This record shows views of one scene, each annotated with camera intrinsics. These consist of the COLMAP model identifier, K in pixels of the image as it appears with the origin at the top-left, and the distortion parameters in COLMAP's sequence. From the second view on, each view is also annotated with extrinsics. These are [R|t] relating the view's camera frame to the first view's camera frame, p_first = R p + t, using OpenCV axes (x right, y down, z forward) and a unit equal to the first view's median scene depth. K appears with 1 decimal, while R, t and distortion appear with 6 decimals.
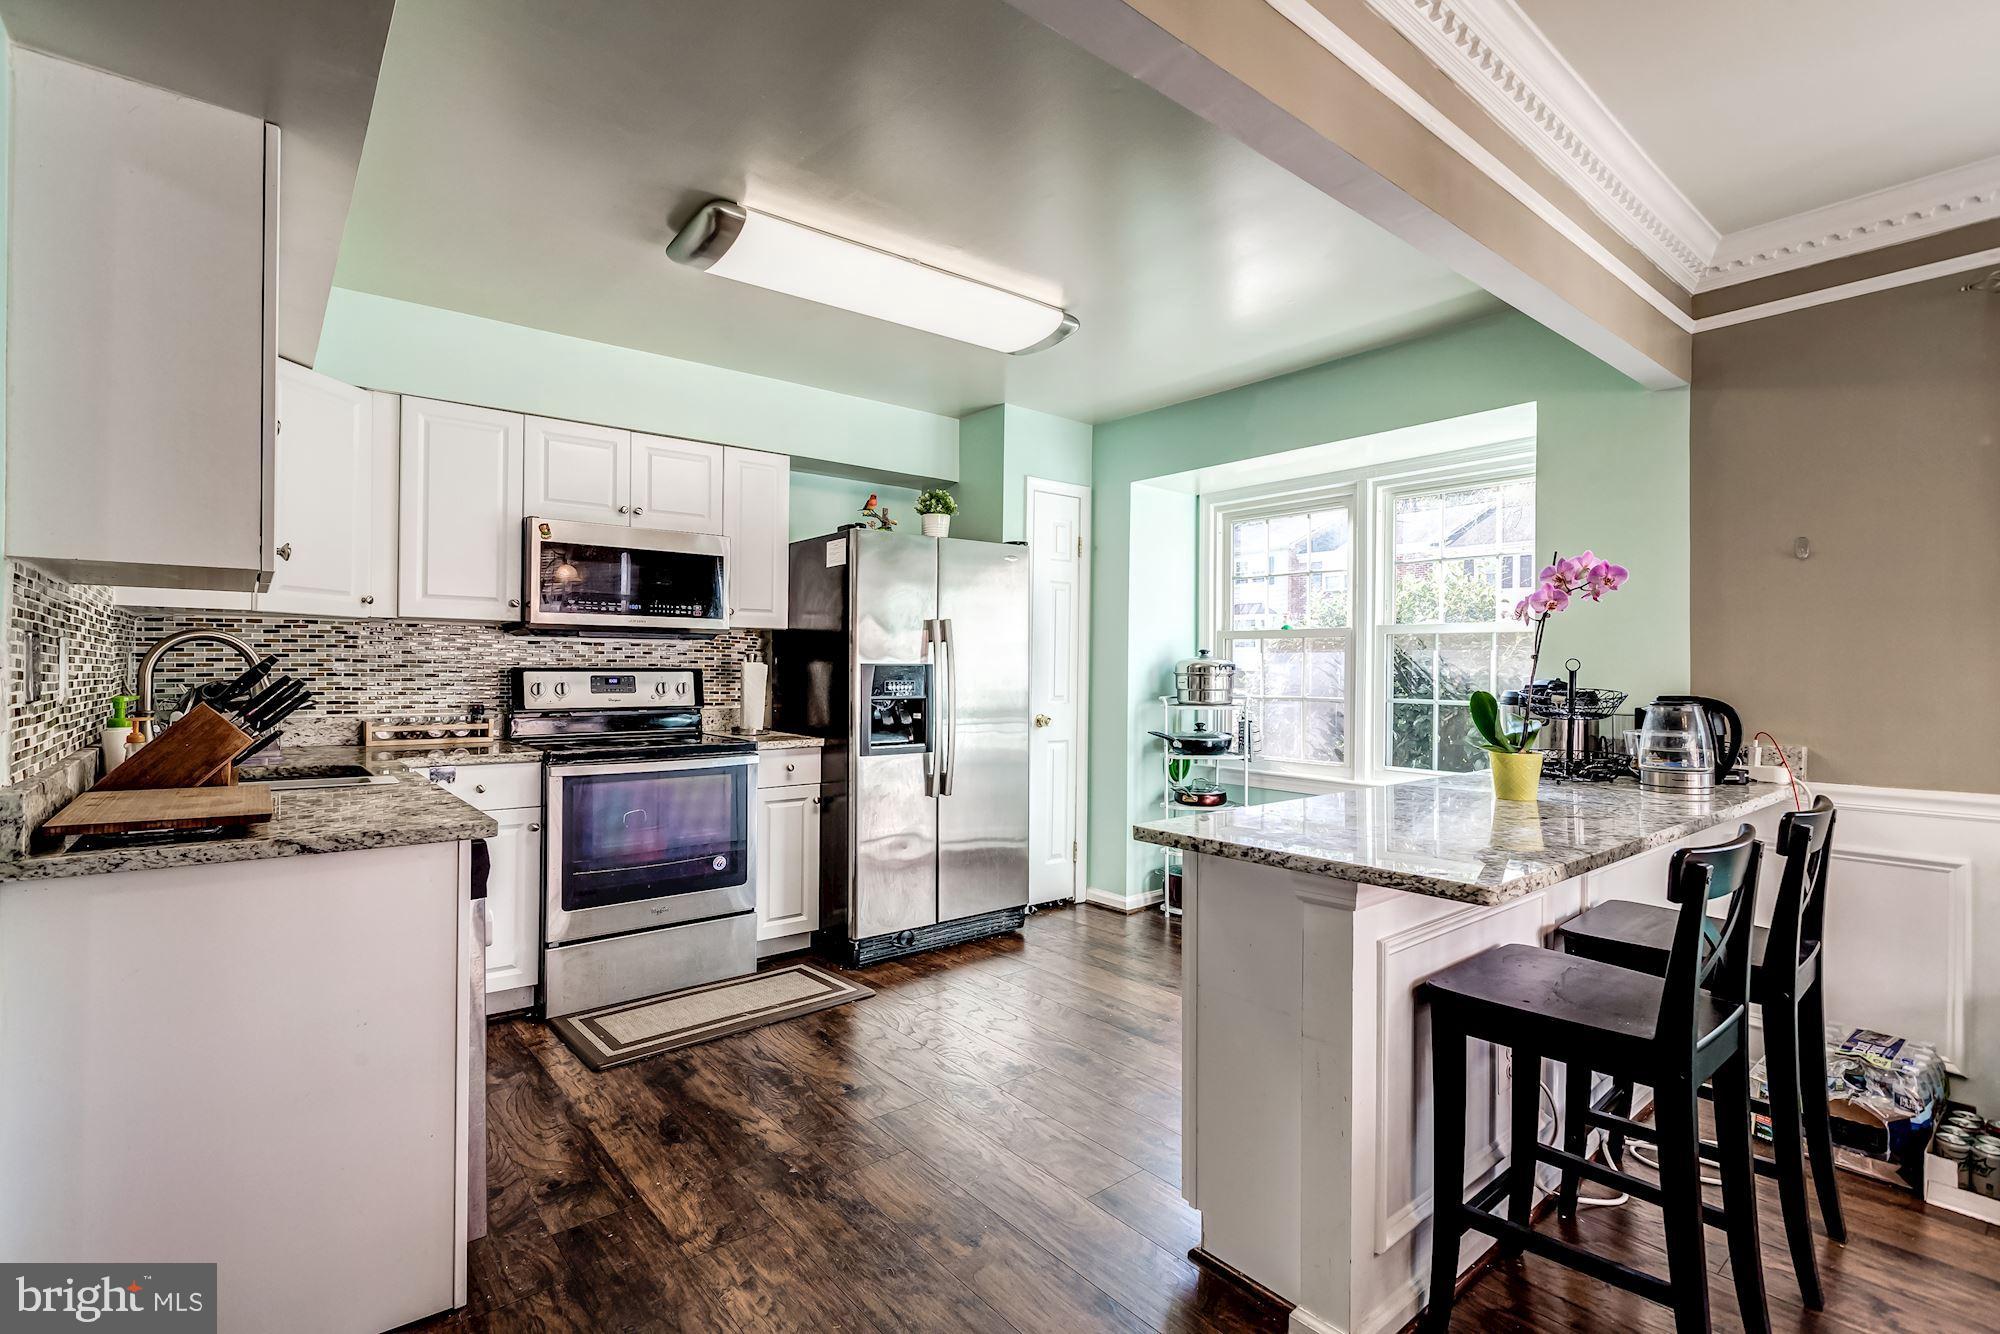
lens RADIAL K [[925.7, 0, 1000.0], [0, 925.7, 664.7], [0, 0, 1]] dist [-0.003249, -0.000139]
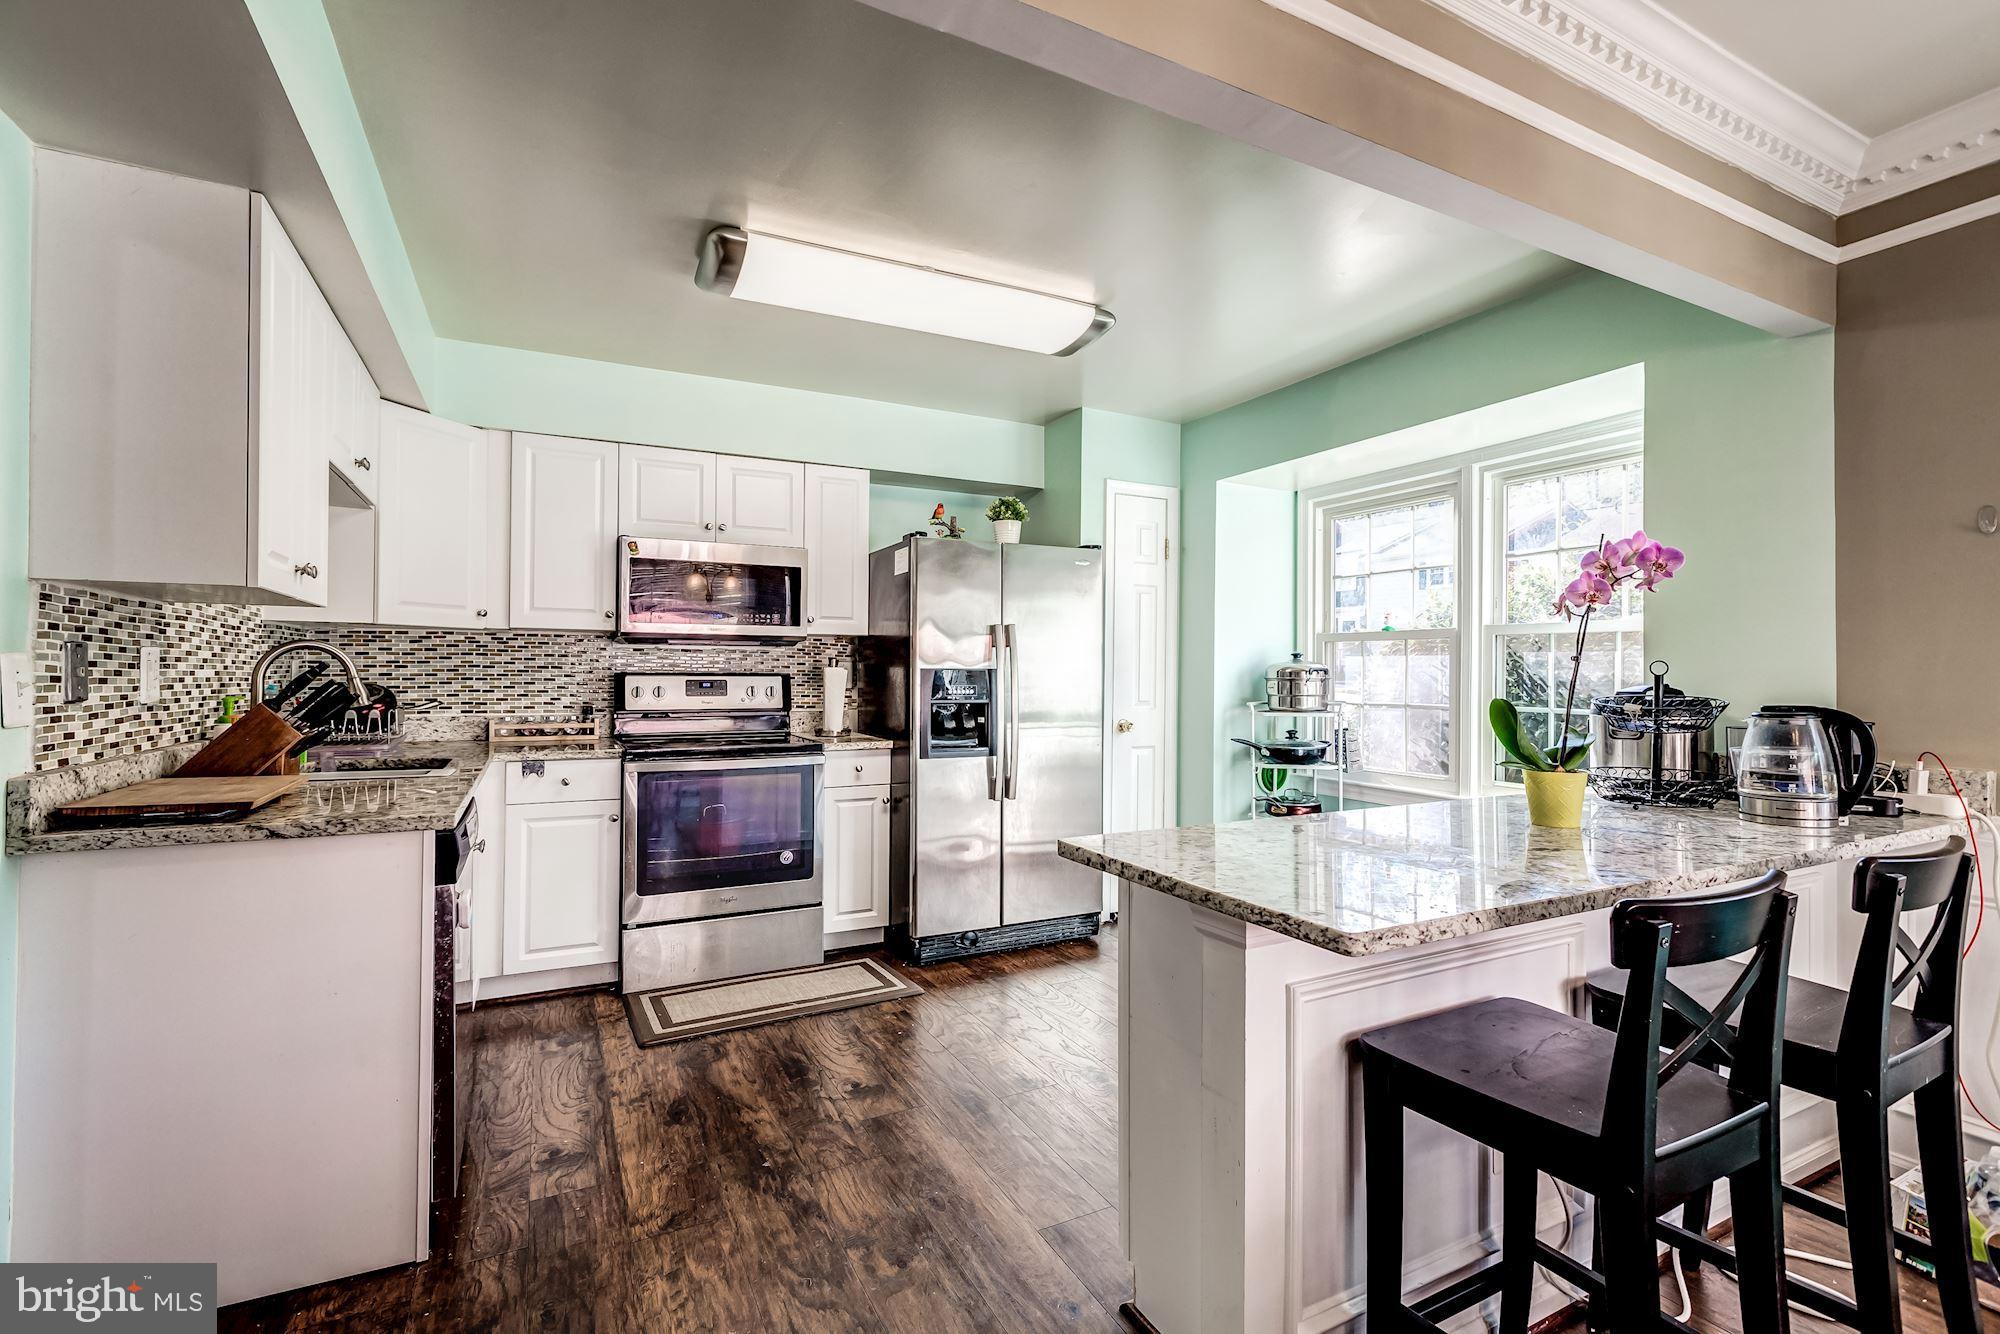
lens RADIAL K [[889.9, 0, 1000.6], [0, 889.9, 664.9], [0, 0, 1]] dist [0.003145, -0.000686]
pose [[0.977572, -0.002621, -0.210584, 0.147976], [0.001455, 0.999983, -0.005690, 0.000715], [0.210595, 0.005255, 0.977559, 0.055581]]
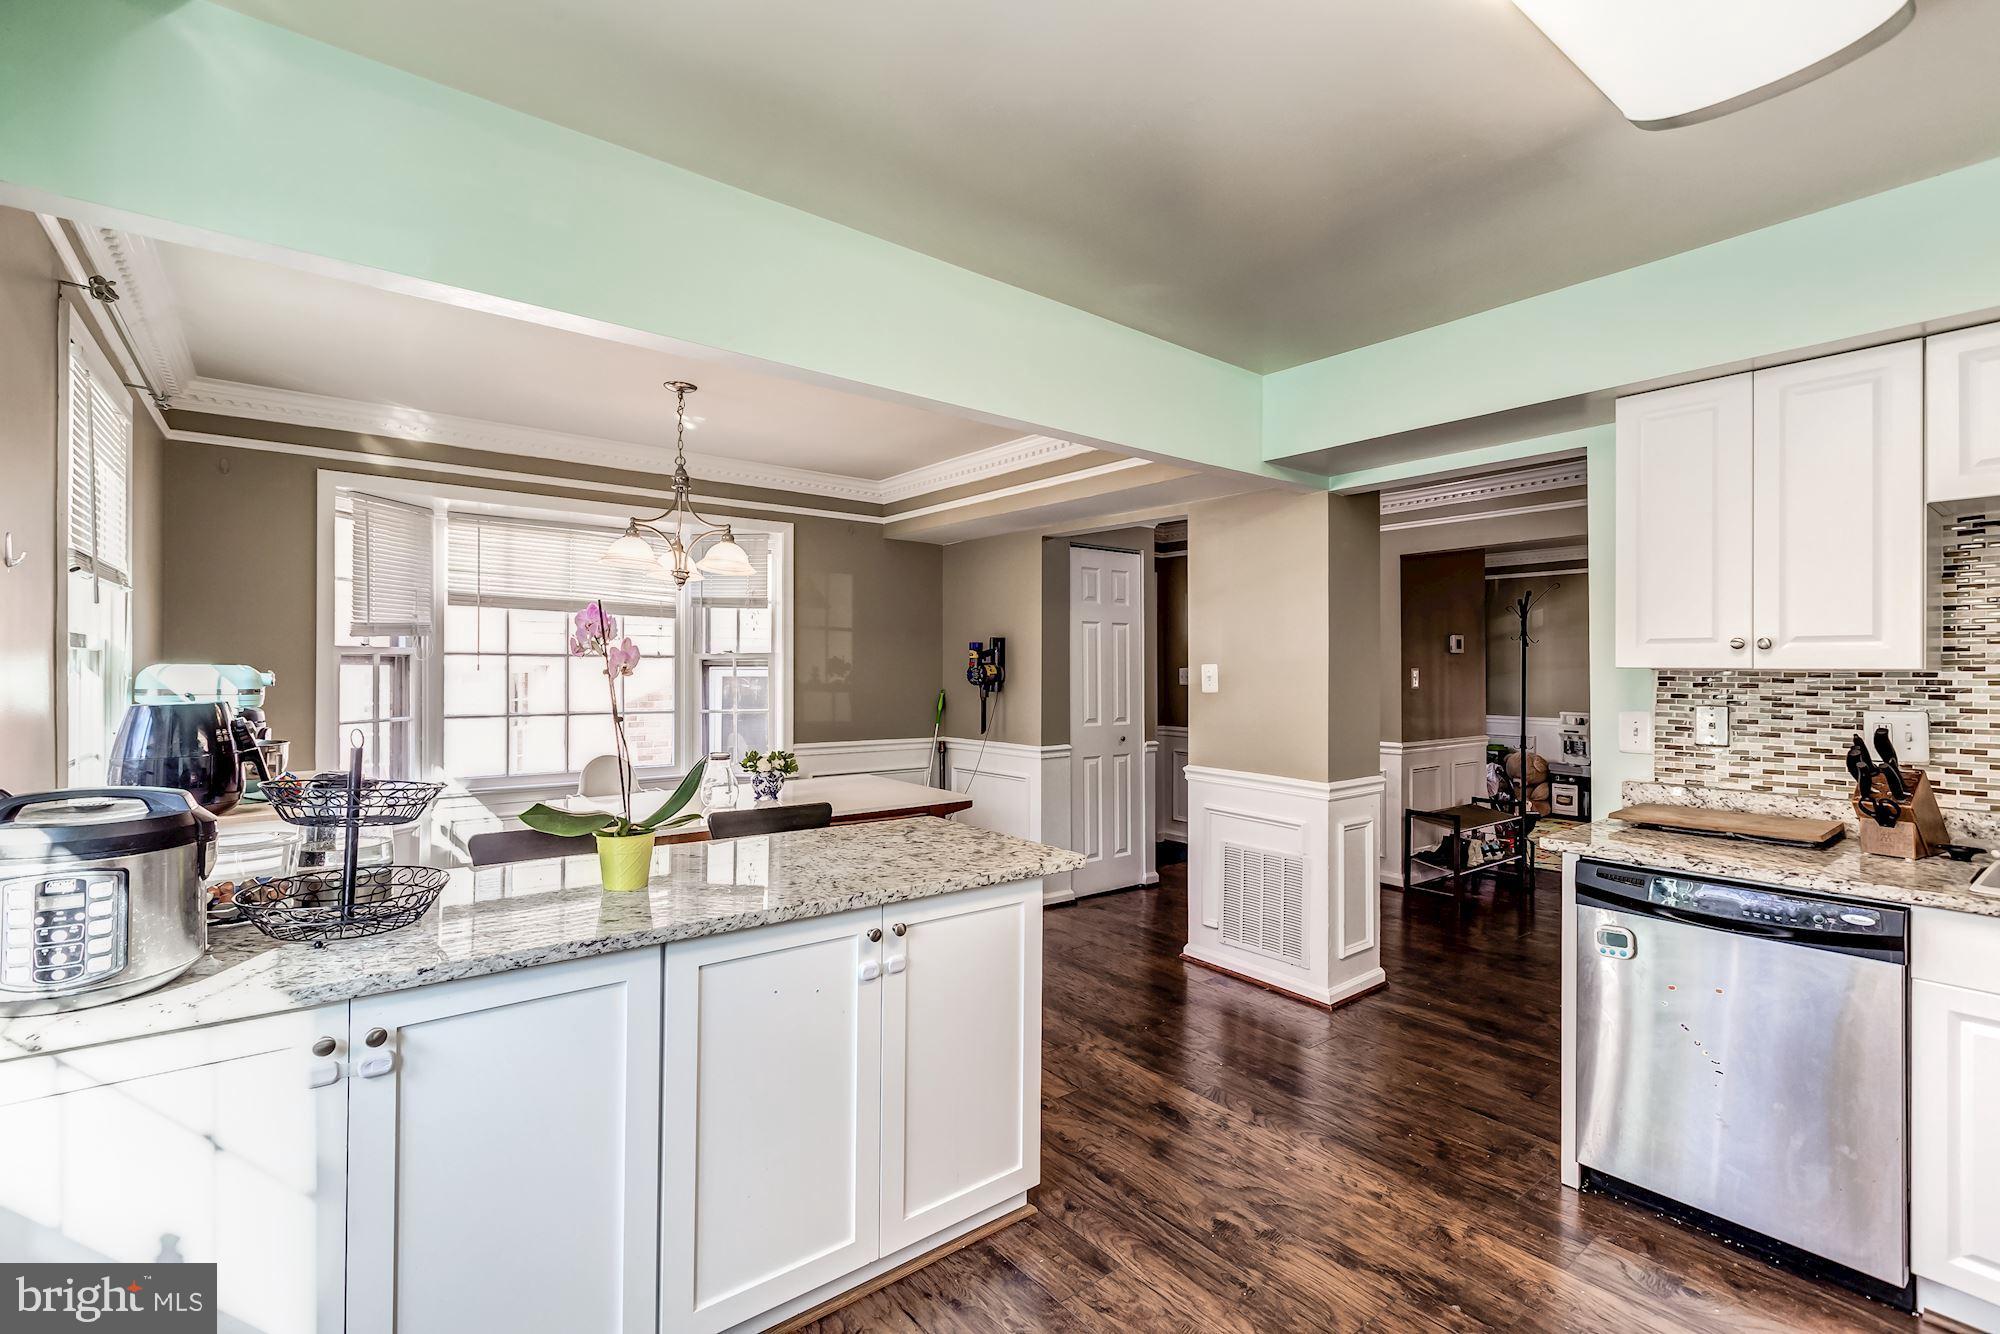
lens RADIAL K [[889.9, 0, 1000.6], [0, 889.9, 664.9], [0, 0, 1]] dist [0.003145, -0.000686]
pose [[-0.999797, -0.010894, 0.016922, 0.127988], [-0.011023, 0.999911, -0.007526, -0.037097], [-0.016838, -0.007711, -0.999828, 1.165173]]
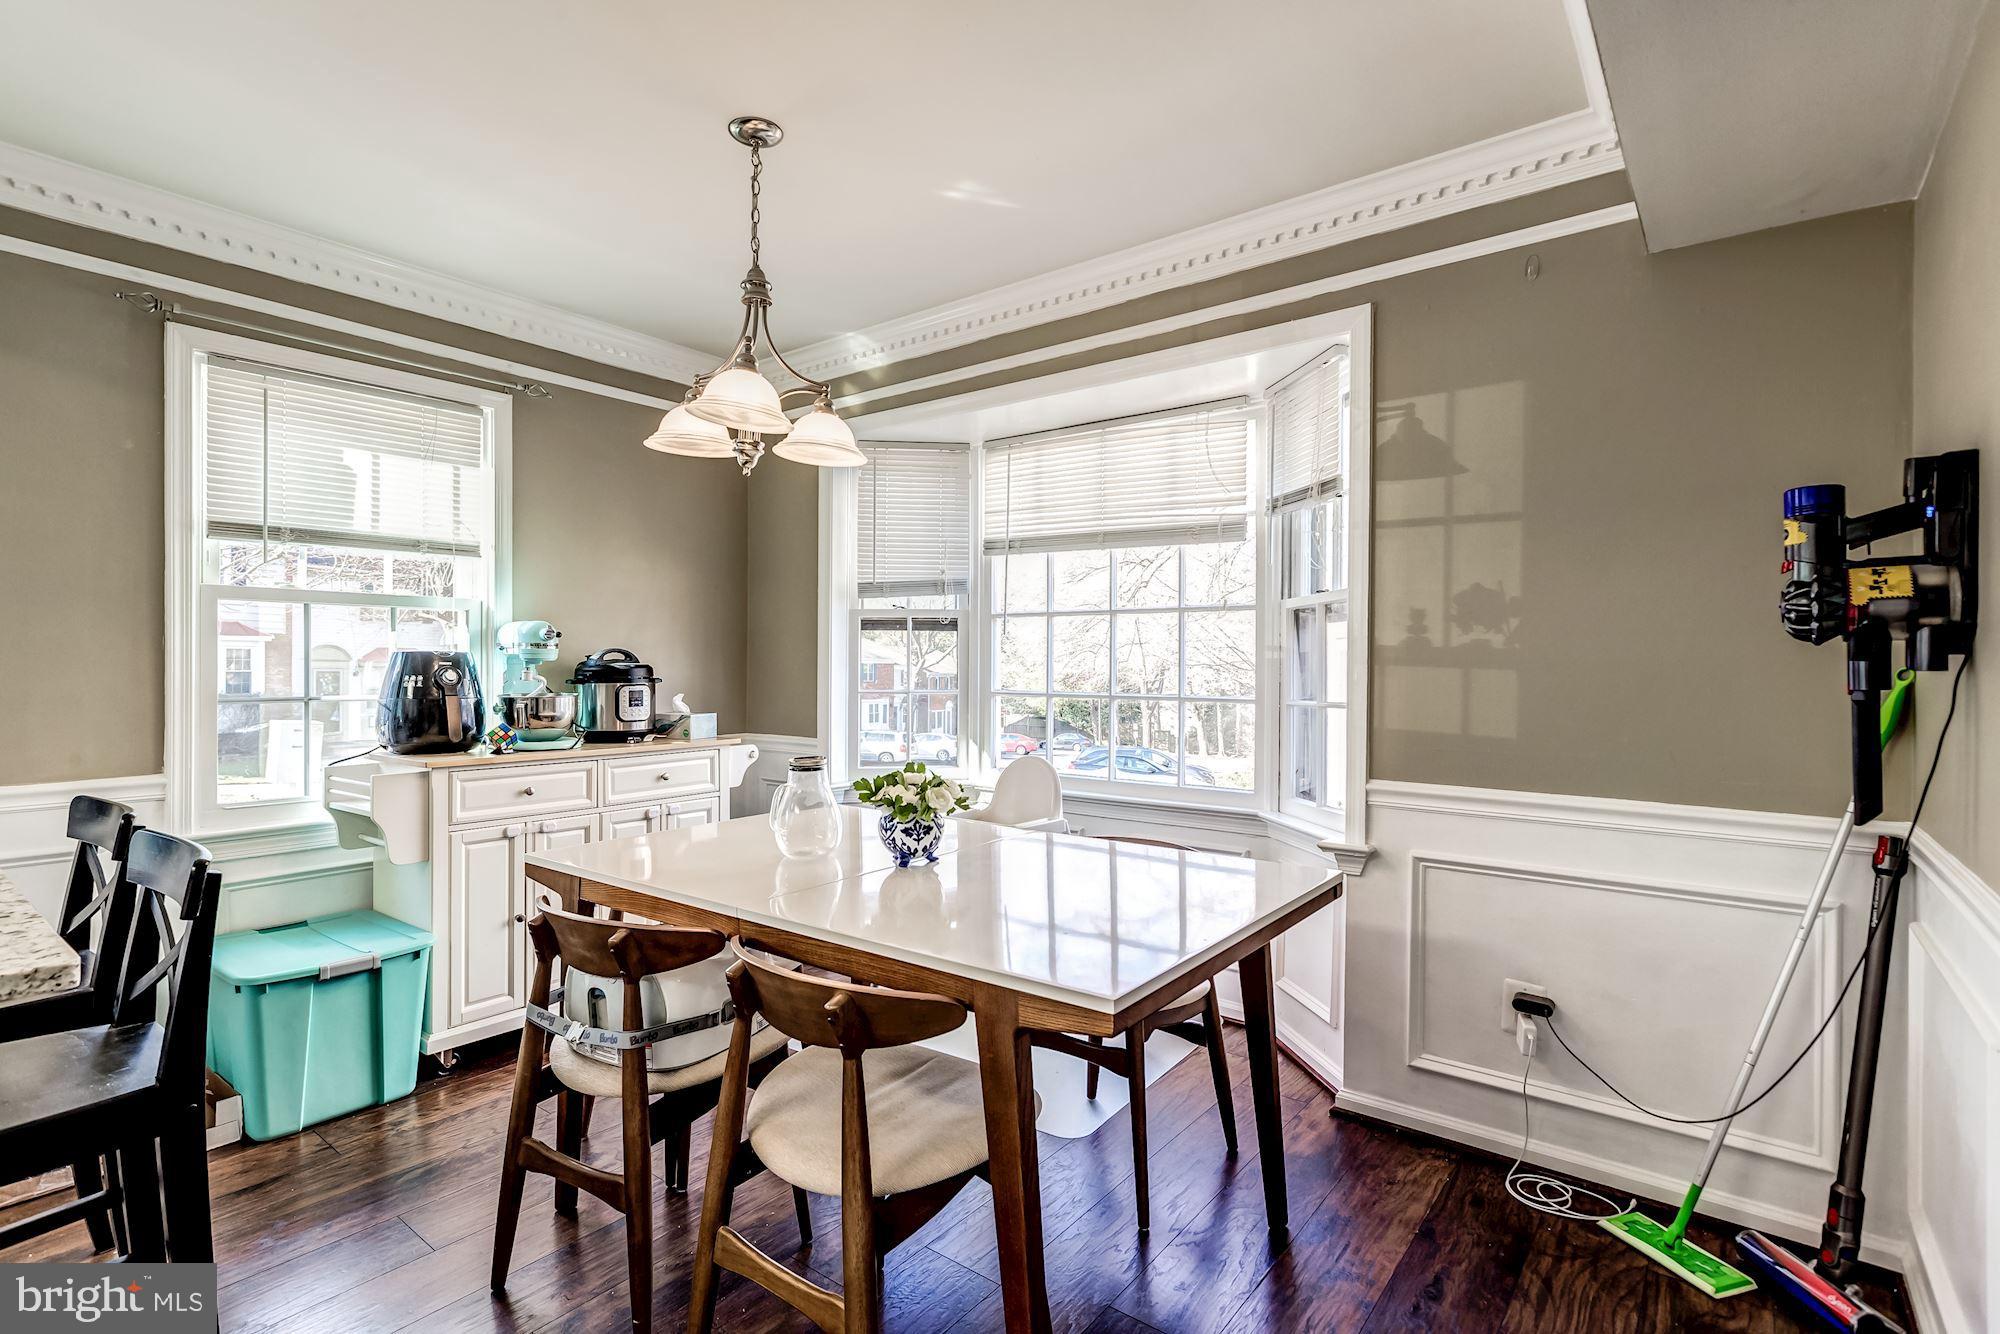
lens RADIAL K [[949.3, 0, 998.4], [0, 949.3, 666.1], [0, 0, 1]] dist [-0.000332, 0.000289]
pose [[-0.217887, -0.009967, 0.975923, -0.144414], [-0.009295, 0.999924, 0.008137, -0.004445], [-0.975930, -0.007298, -0.217963, 0.167162]]
